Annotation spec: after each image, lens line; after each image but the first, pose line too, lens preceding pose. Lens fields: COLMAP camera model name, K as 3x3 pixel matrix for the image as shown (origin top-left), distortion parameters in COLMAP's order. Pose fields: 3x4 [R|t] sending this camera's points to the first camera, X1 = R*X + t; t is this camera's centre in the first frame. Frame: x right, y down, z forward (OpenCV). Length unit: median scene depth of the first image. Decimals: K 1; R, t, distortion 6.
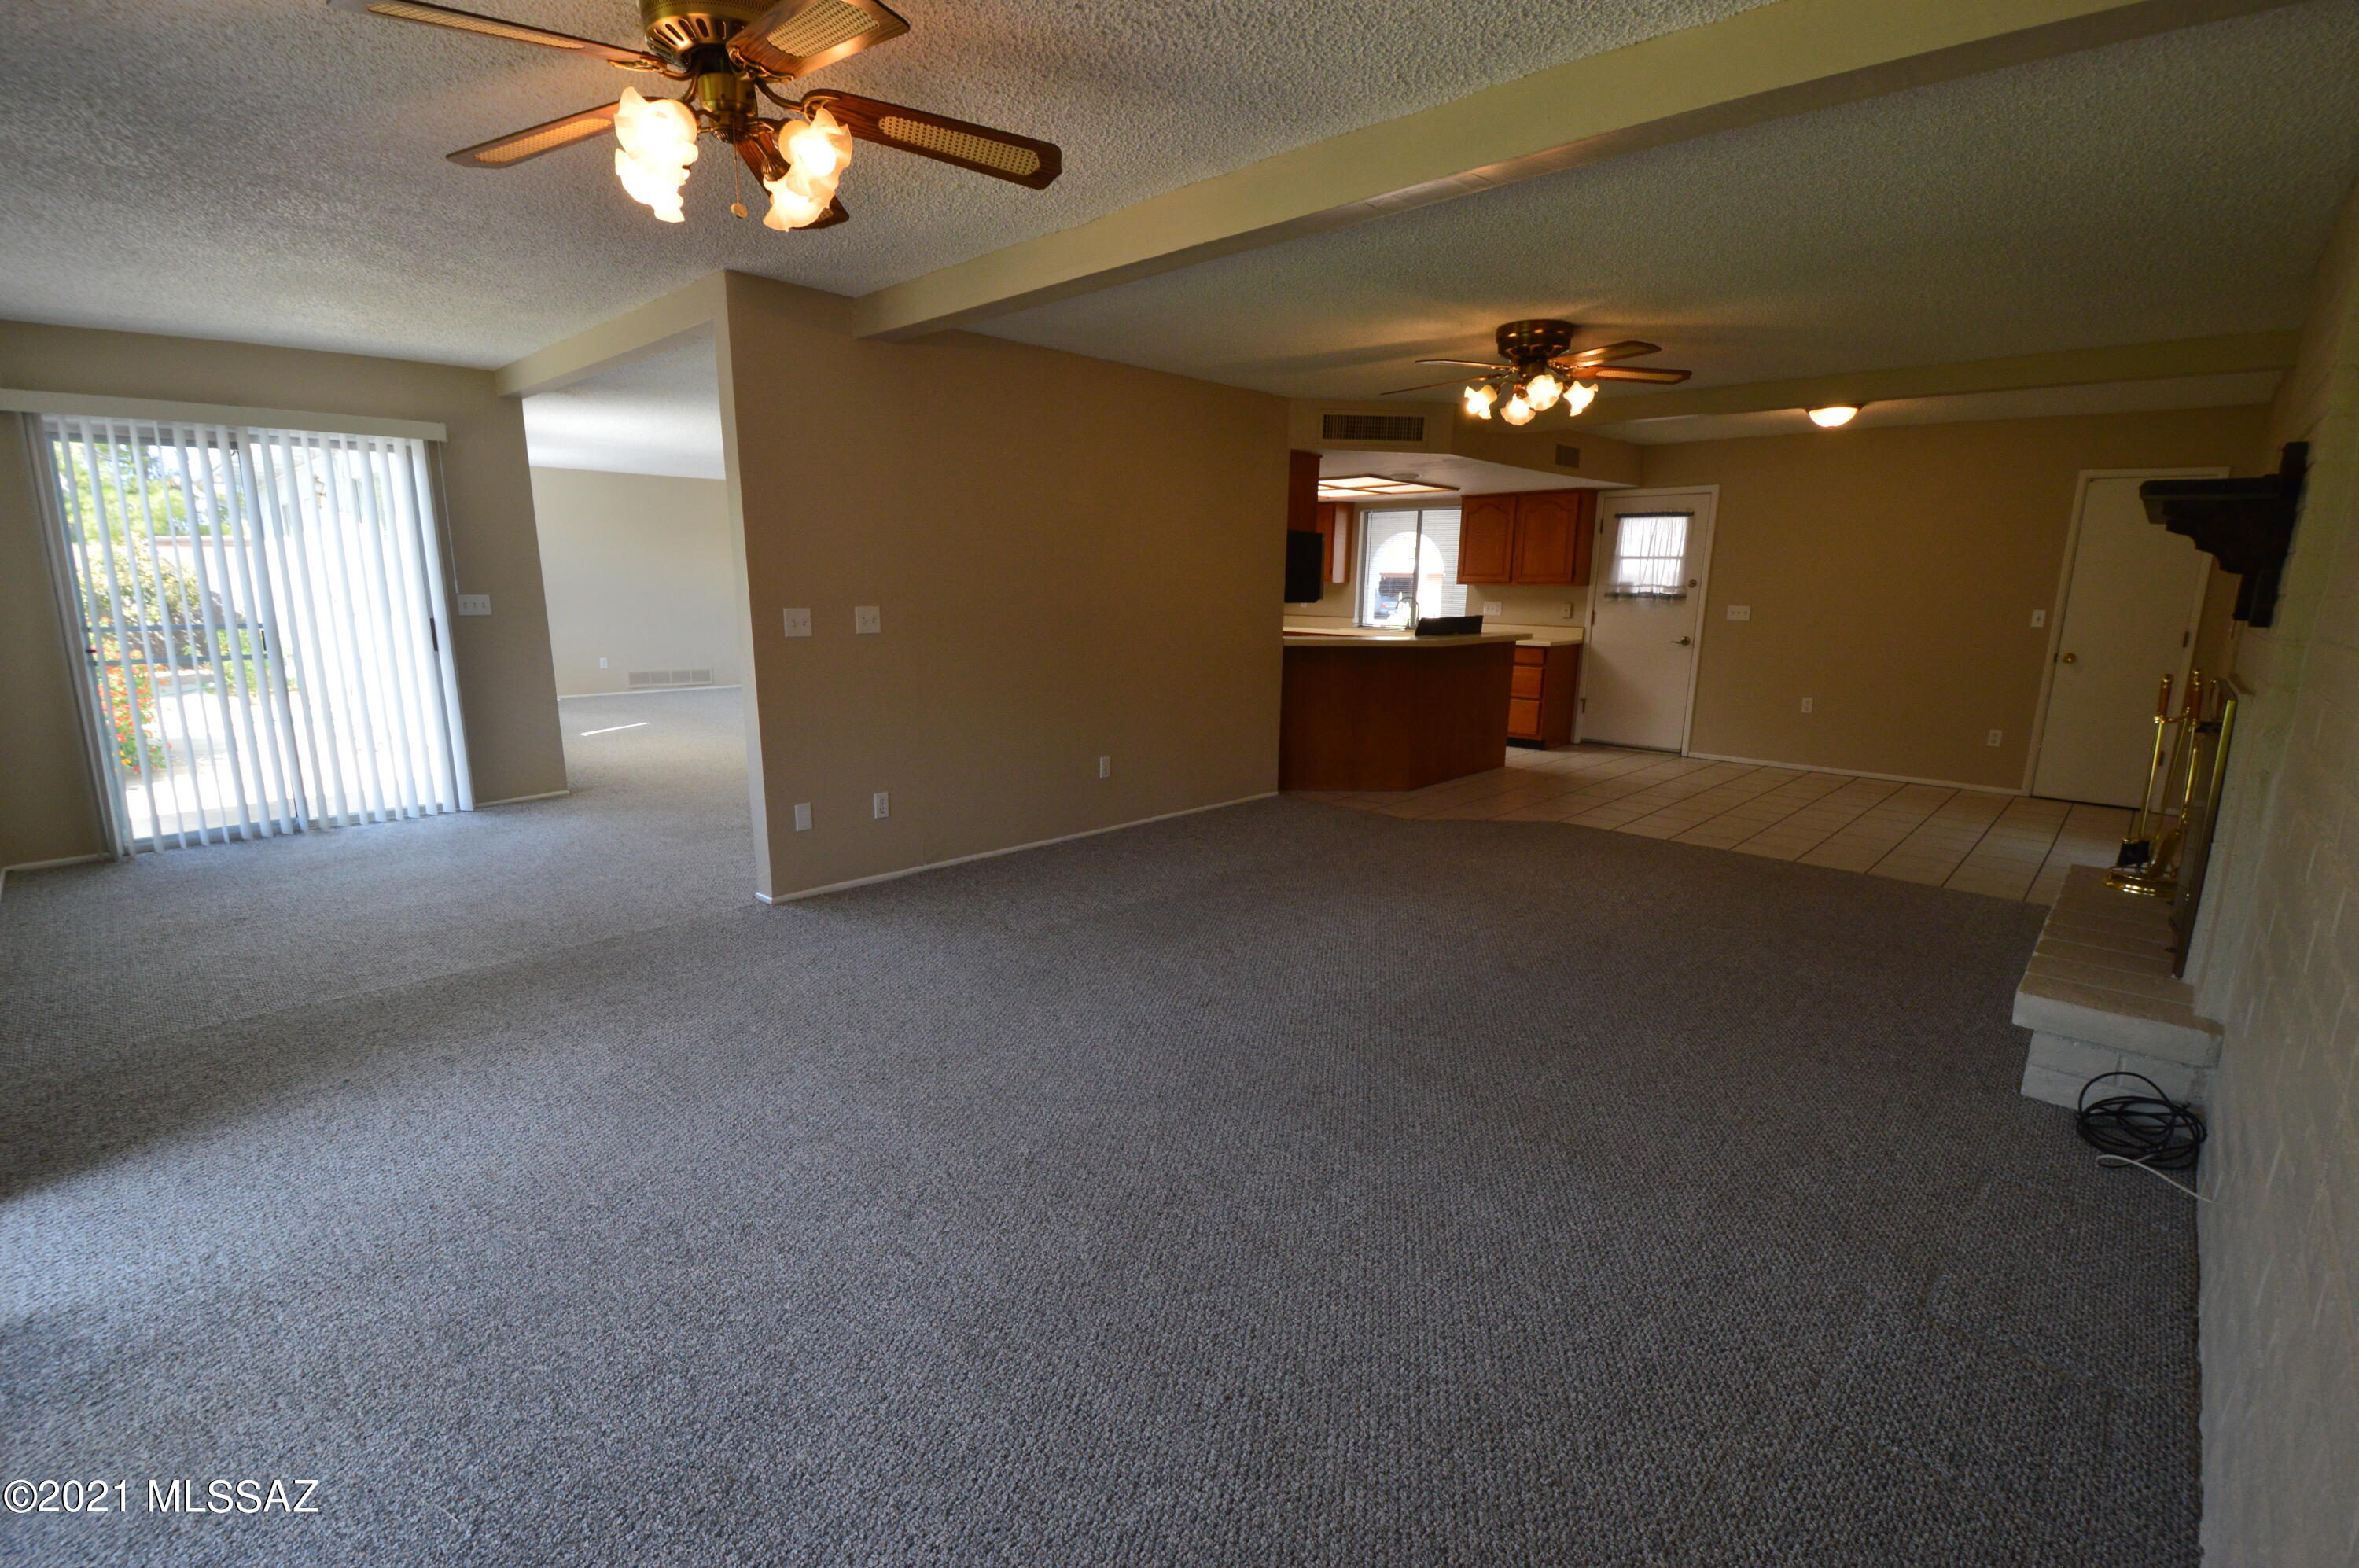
lens RADIAL K [[1041.1, 0, 1163.9], [0, 1041.1, 807.6], [0, 0, 1]] dist [0.015115, -0.023912]
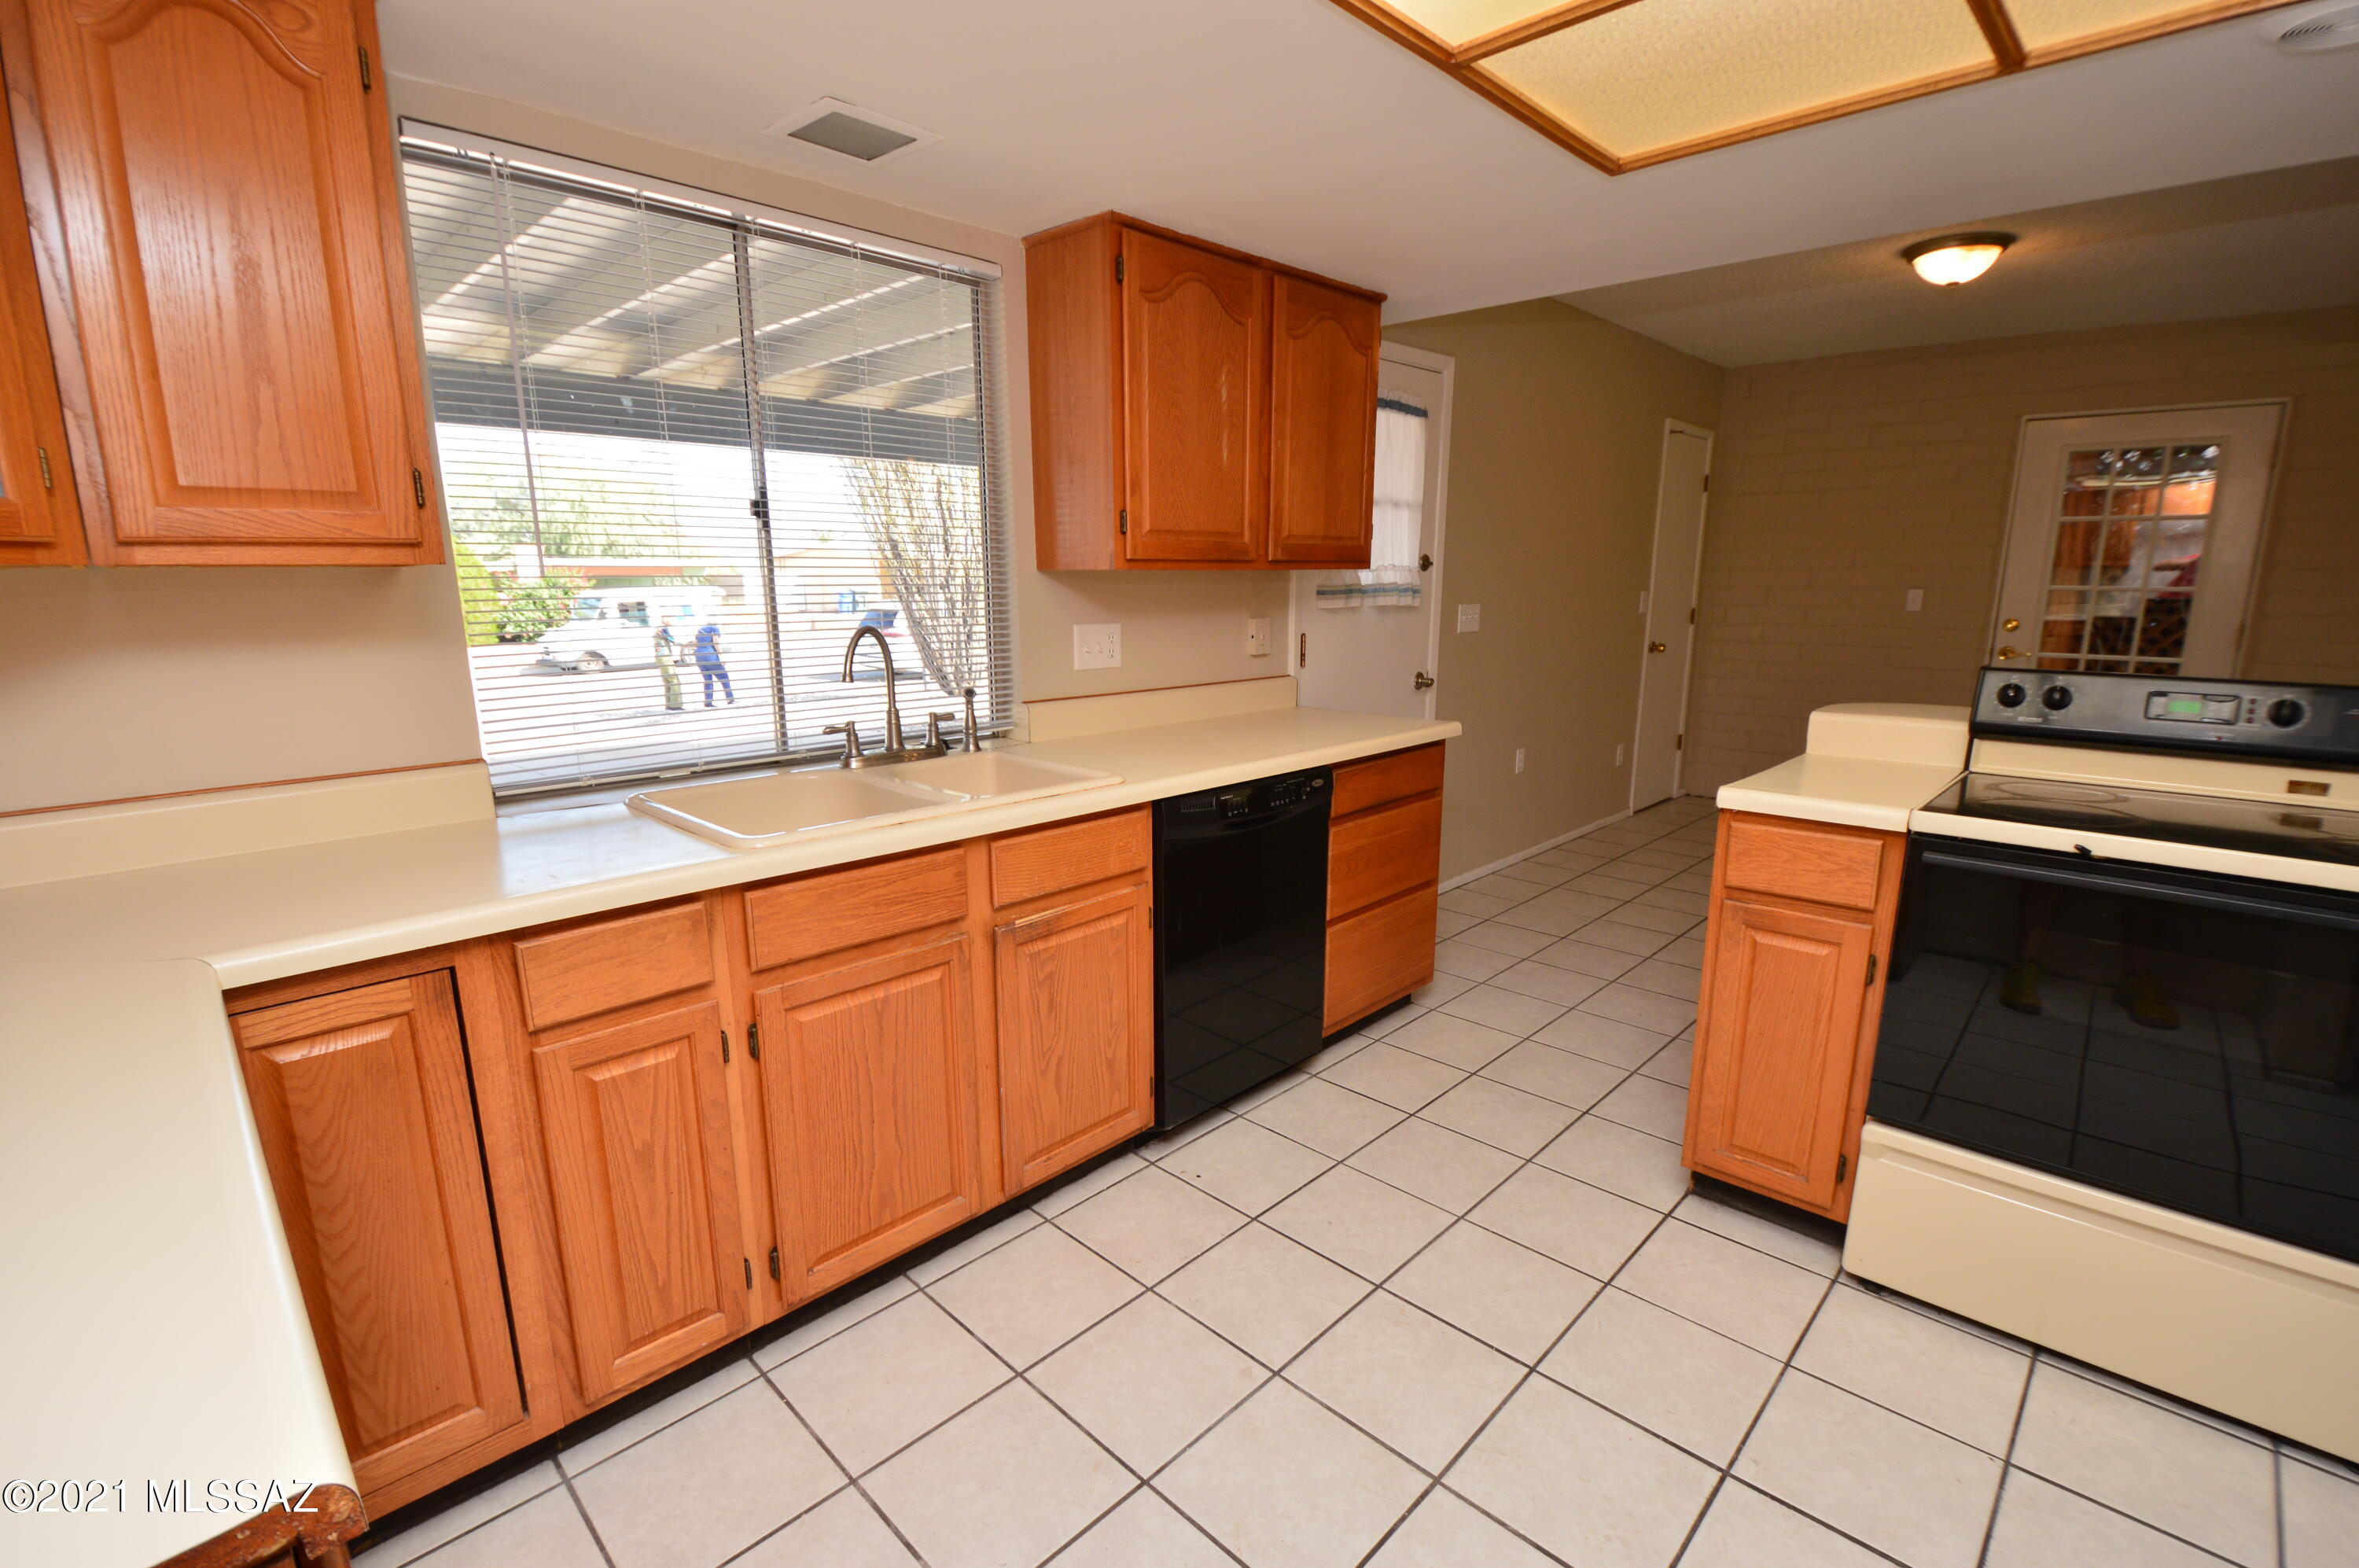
lens RADIAL K [[1041.1, 0, 1163.9], [0, 1041.1, 807.6], [0, 0, 1]] dist [0.015115, -0.023912]
pose [[0.011275, -0.226205, 0.974015, 0.009996], [0.220334, 0.950697, 0.218239, -0.304719], [-0.975359, 0.212148, 0.060559, 1.420843]]
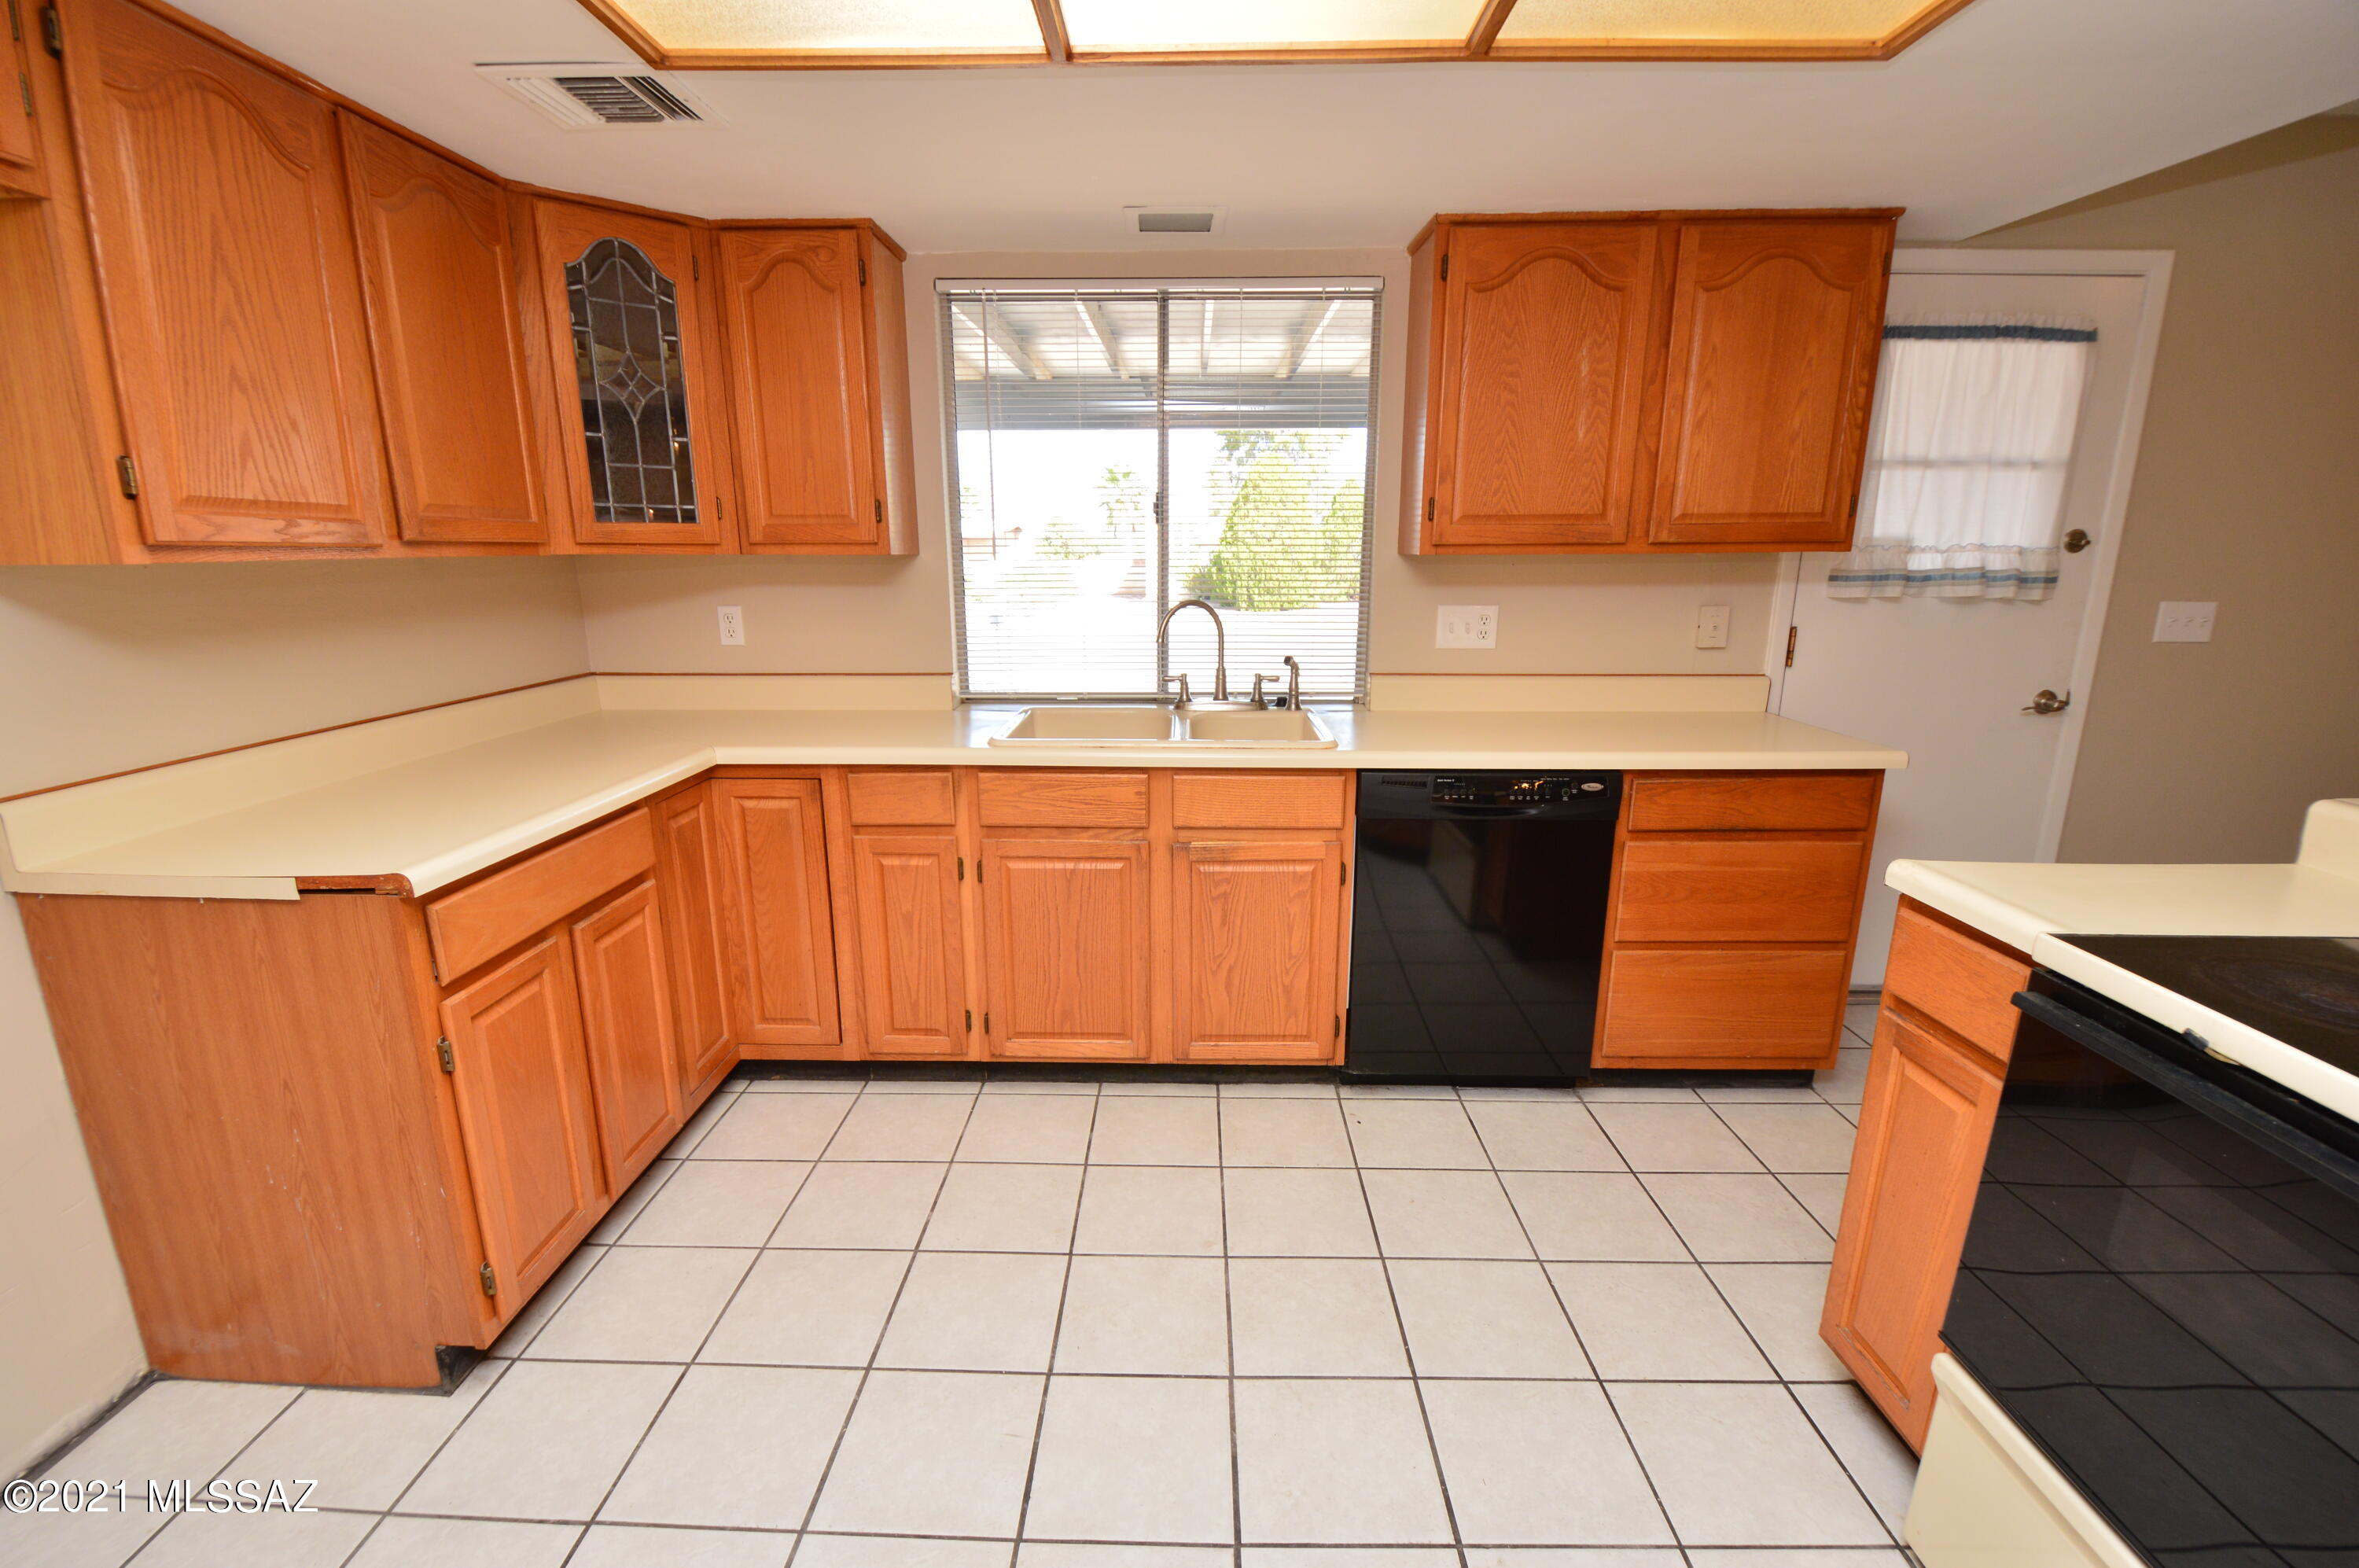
lens RADIAL K [[1041.1, 0, 1163.9], [0, 1041.1, 807.6], [0, 0, 1]] dist [0.015115, -0.023912]
pose [[0.734235, -0.178240, 0.655080, 0.045713], [0.158581, 0.983255, 0.089790, -0.263205], [-0.660114, 0.037956, 0.750206, 1.205179]]
